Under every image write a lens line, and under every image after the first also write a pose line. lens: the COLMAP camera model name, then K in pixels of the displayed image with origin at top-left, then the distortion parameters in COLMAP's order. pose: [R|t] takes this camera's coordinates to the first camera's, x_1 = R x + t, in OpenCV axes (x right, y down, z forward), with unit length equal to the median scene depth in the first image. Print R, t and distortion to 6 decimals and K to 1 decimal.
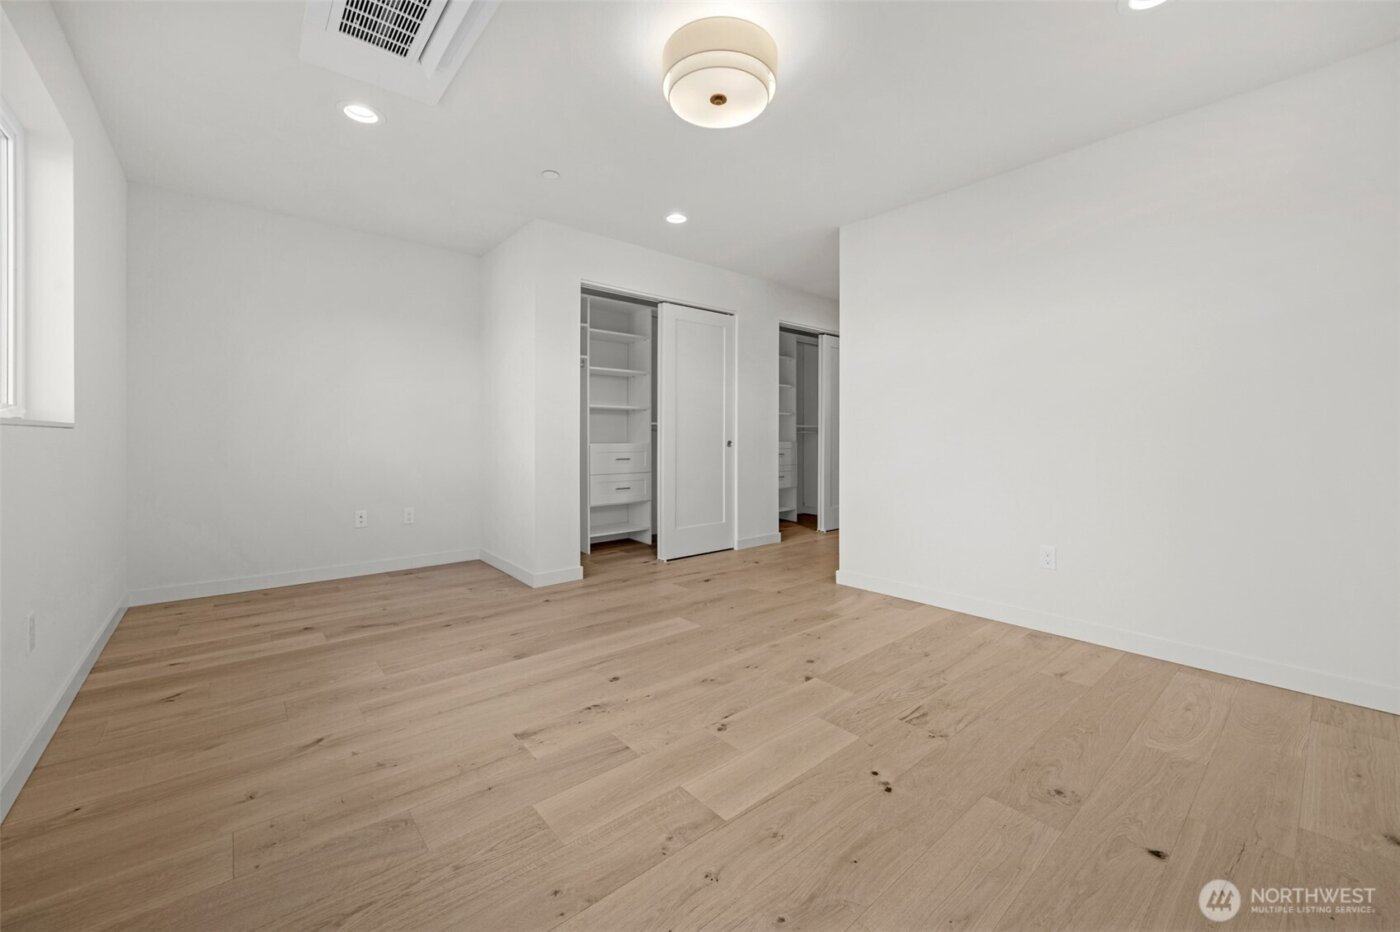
lens RADIAL K [[565.9, 0, 652.2], [0, 565.9, 432.6], [0, 0, 1]] dist [-0.000425, 0.000066]
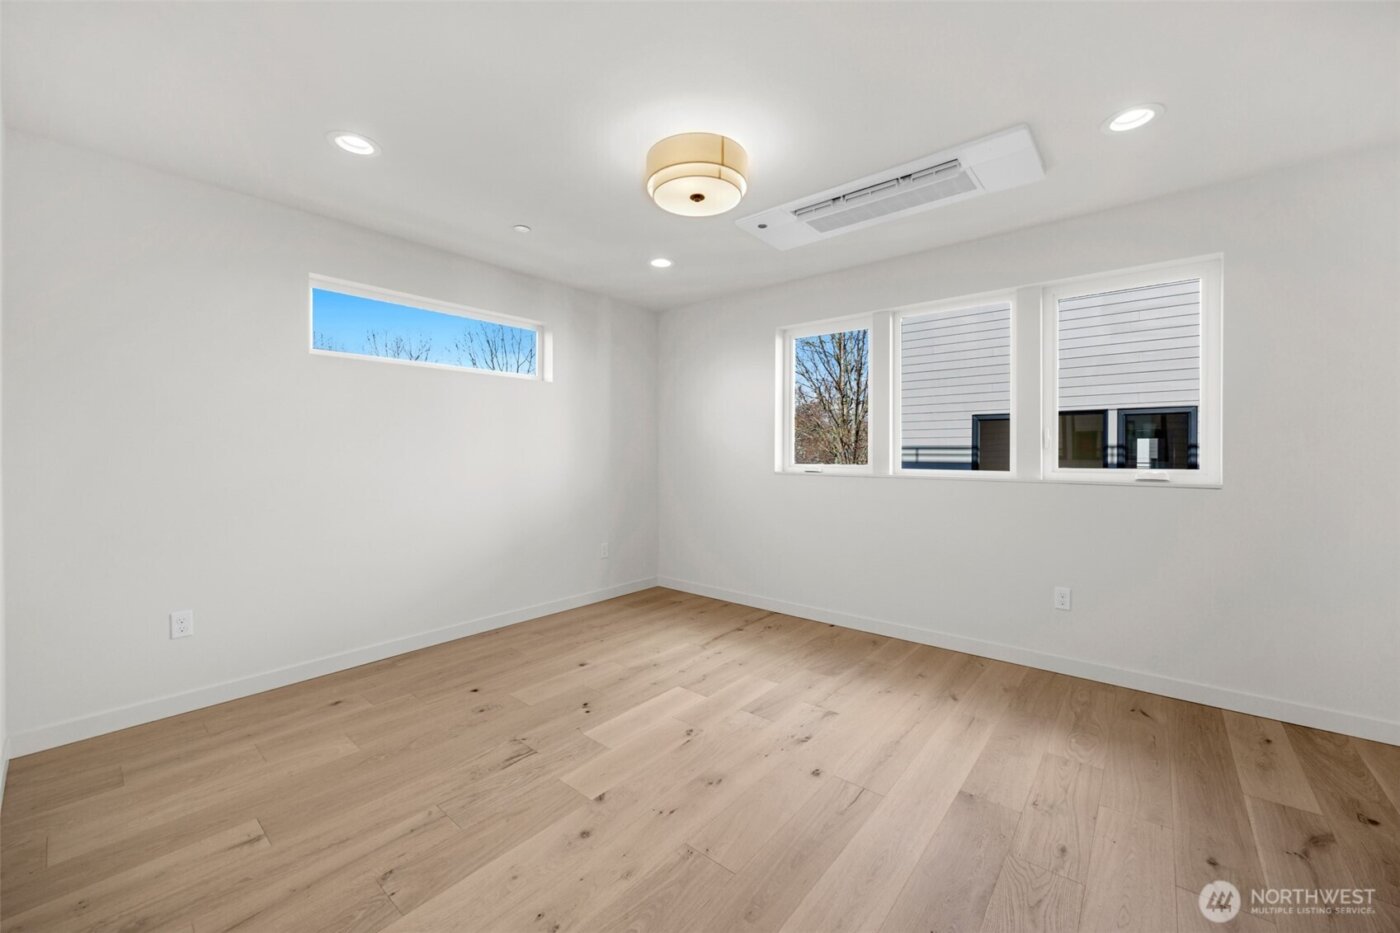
lens RADIAL K [[565.9, 0, 703.4], [0, 565.9, 462.5], [0, 0, 1]] dist [-0.000425, 0.000066]
pose [[-0.970588, -0.000129, -0.240749, 0.318582], [-0.002308, 0.999959, 0.008770, -0.066392], [0.240737, 0.009067, -0.970548, 1.784938]]
